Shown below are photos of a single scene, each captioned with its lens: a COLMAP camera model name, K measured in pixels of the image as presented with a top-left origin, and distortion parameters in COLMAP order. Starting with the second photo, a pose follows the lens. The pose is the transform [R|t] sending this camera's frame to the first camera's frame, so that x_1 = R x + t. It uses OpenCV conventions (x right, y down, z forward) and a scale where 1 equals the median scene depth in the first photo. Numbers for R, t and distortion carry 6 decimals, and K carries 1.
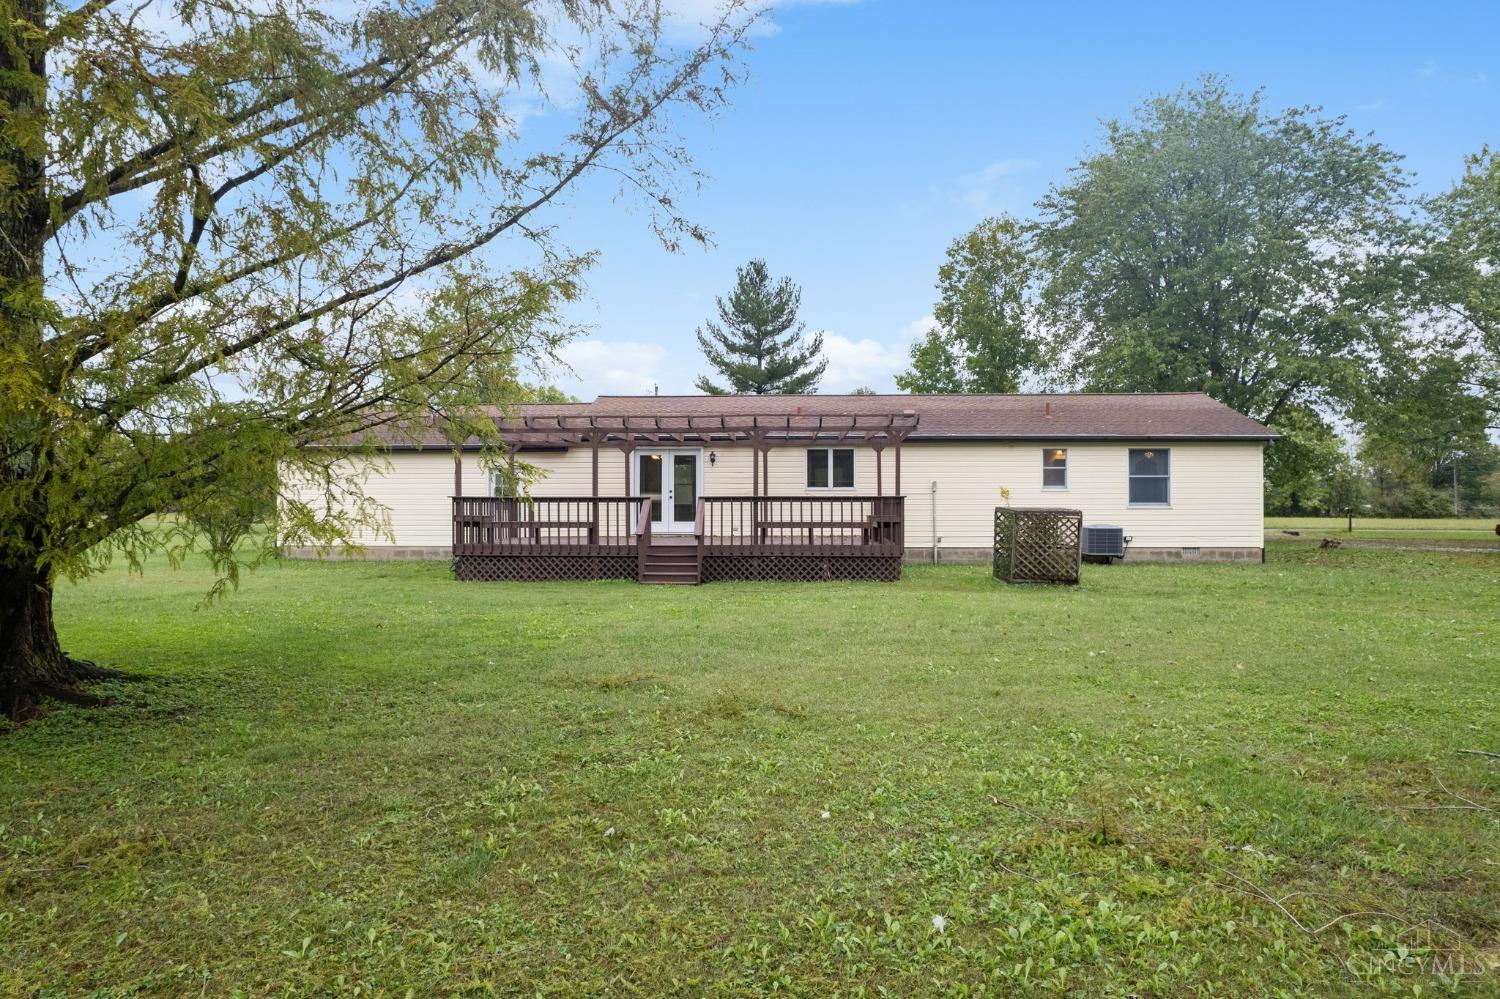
lens RADIAL K [[960.1, 0, 750.2], [0, 960.1, 502.5], [0, 0, 1]] dist [-0.058348, 0.046129]
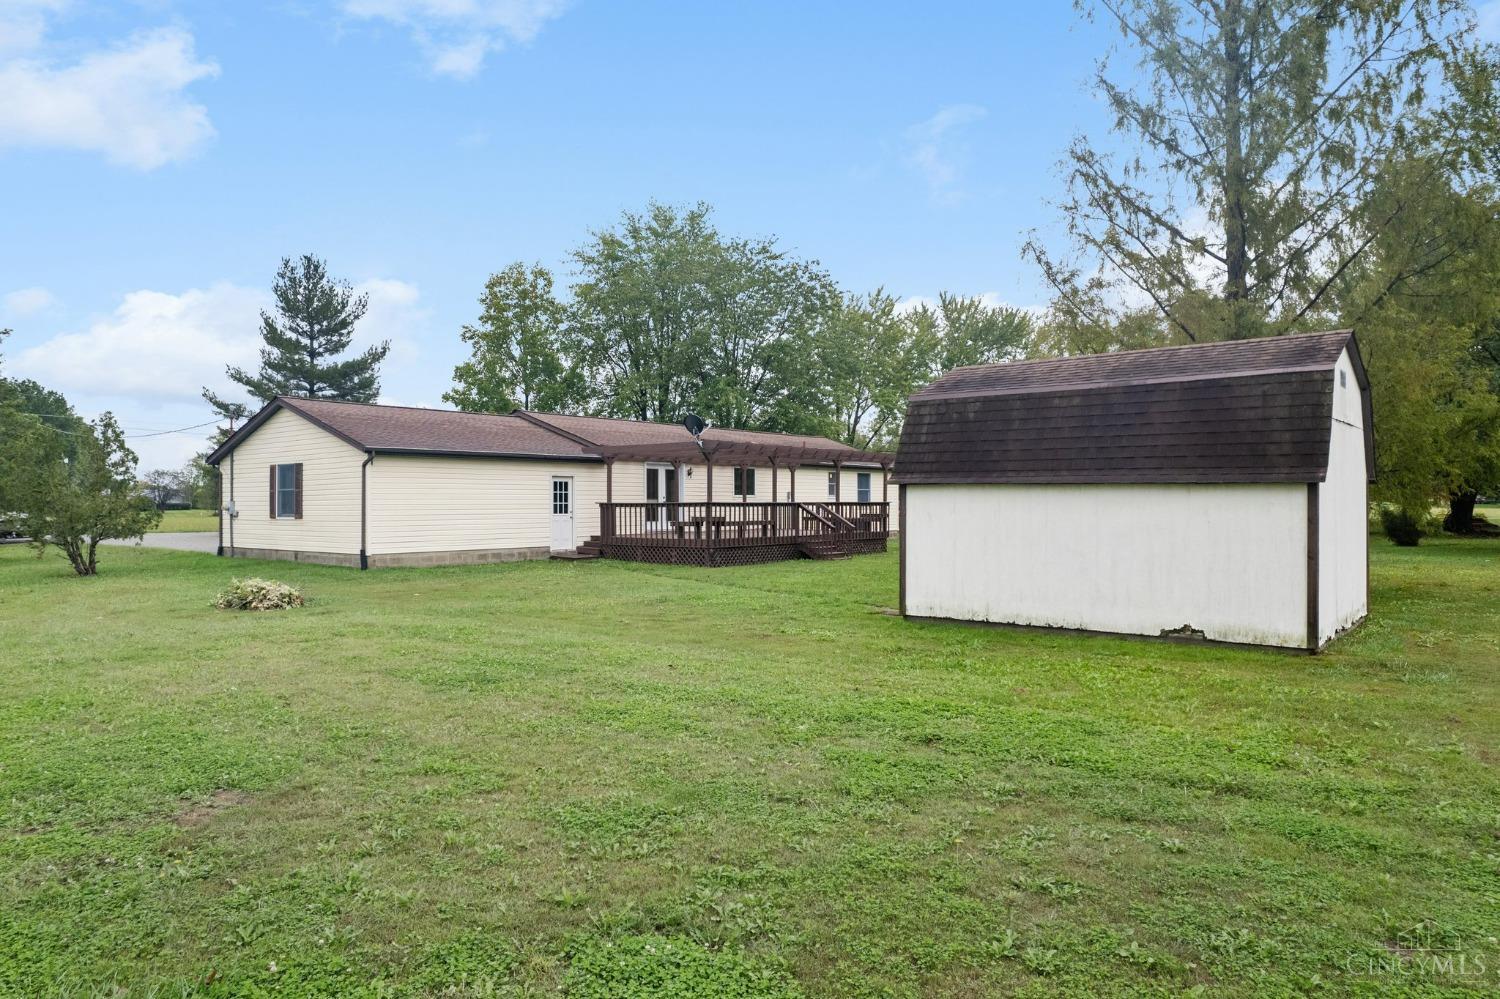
lens RADIAL K [[960.1, 0, 746.3], [0, 960.1, 499.3], [0, 0, 1]] dist [-0.058348, 0.046129]
pose [[0.602889, 0.003601, 0.797817, -1.018051], [0.000079, 0.999990, -0.004573, -0.003347], [-0.797825, 0.002820, 0.602883, 0.141102]]
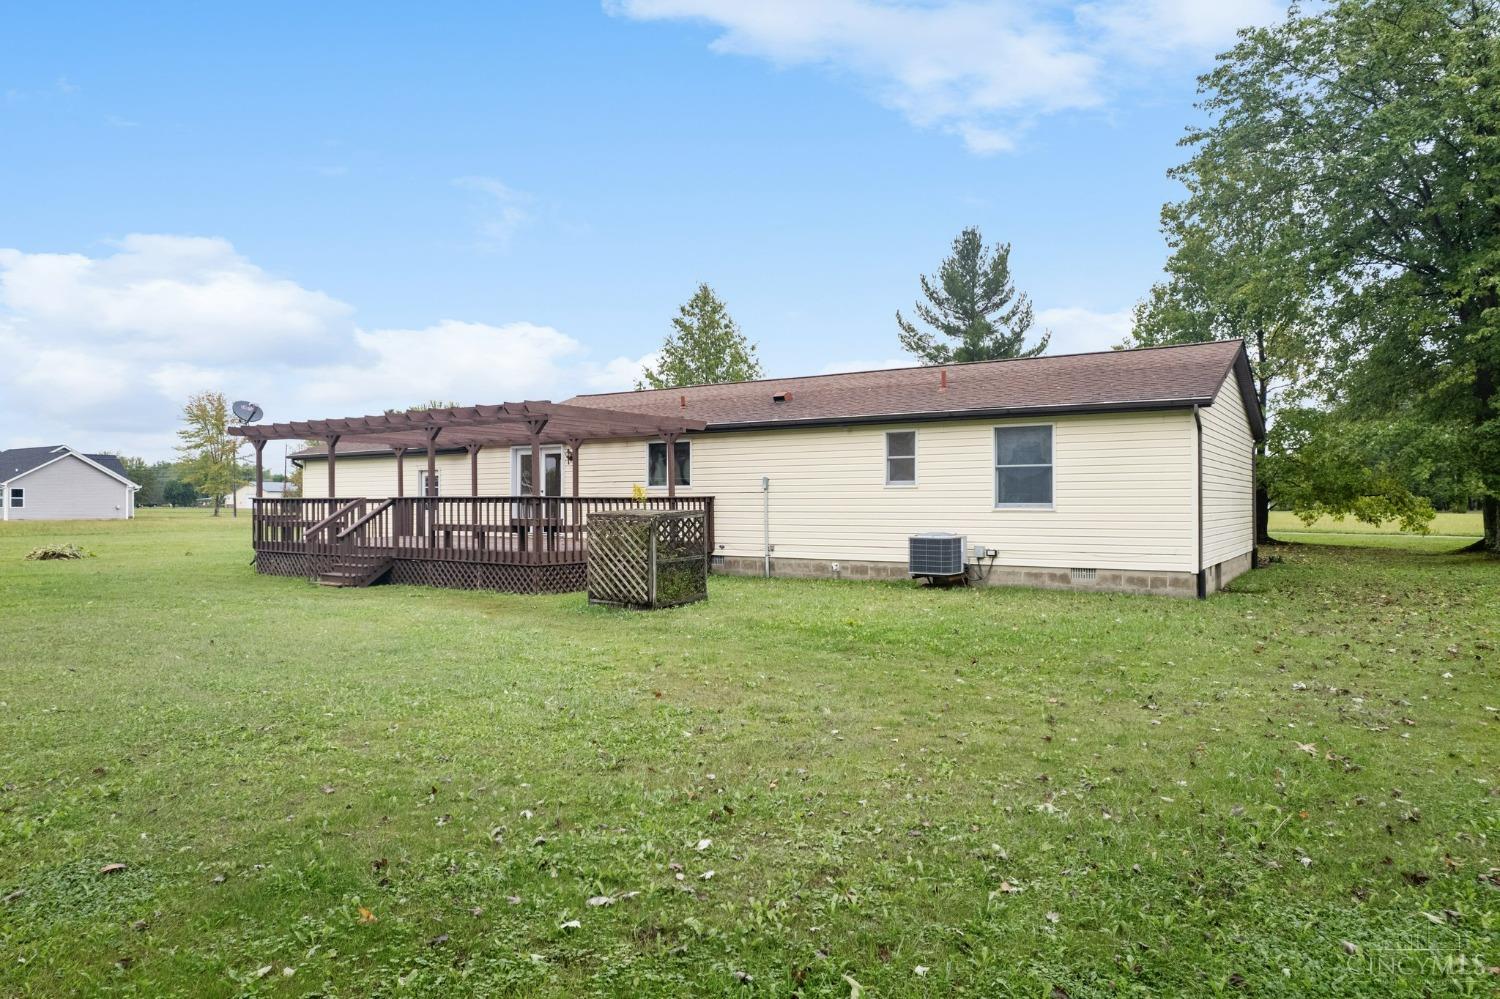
lens RADIAL K [[960.1, 0, 746.1], [0, 960.1, 500.4], [0, 0, 1]] dist [-0.058348, 0.046129]
pose [[0.857616, -0.001013, -0.514290, 0.583472], [0.000789, 0.999999, -0.000655, -0.001556], [0.514291, 0.000157, 0.857616, 0.275144]]
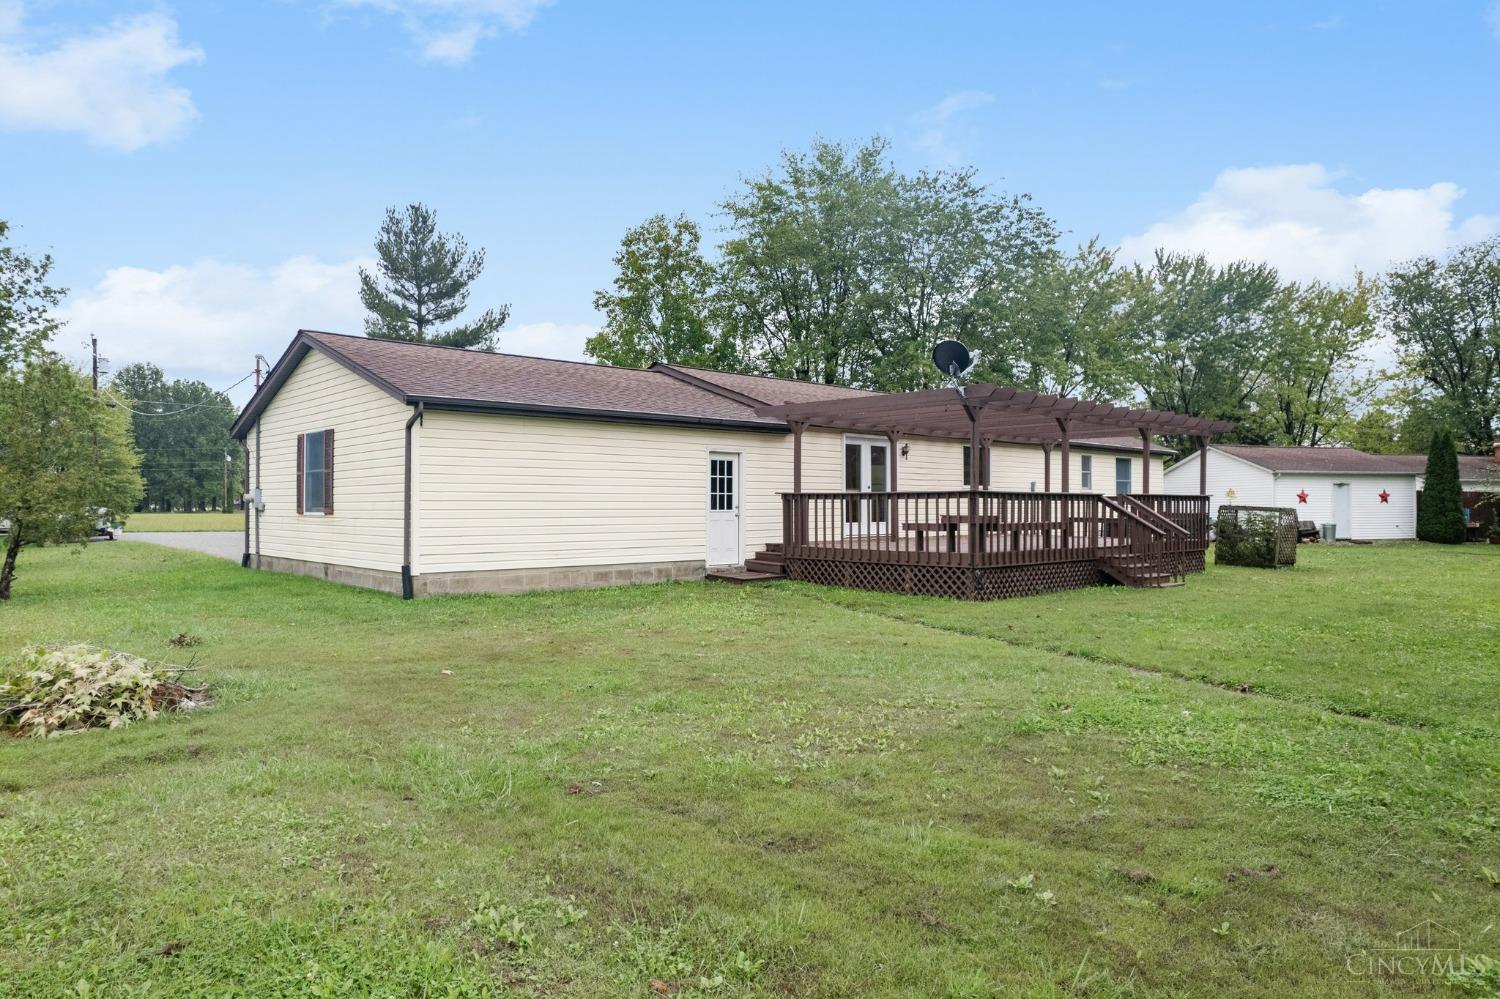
lens RADIAL K [[960.1, 0, 751.8], [0, 960.1, 500.0], [0, 0, 1]] dist [-0.058348, 0.046129]
pose [[0.706830, 0.006055, 0.707357, -0.755869], [-0.004402, 0.999982, -0.004161, 0.004160], [-0.707369, -0.000173, 0.706844, 0.457286]]
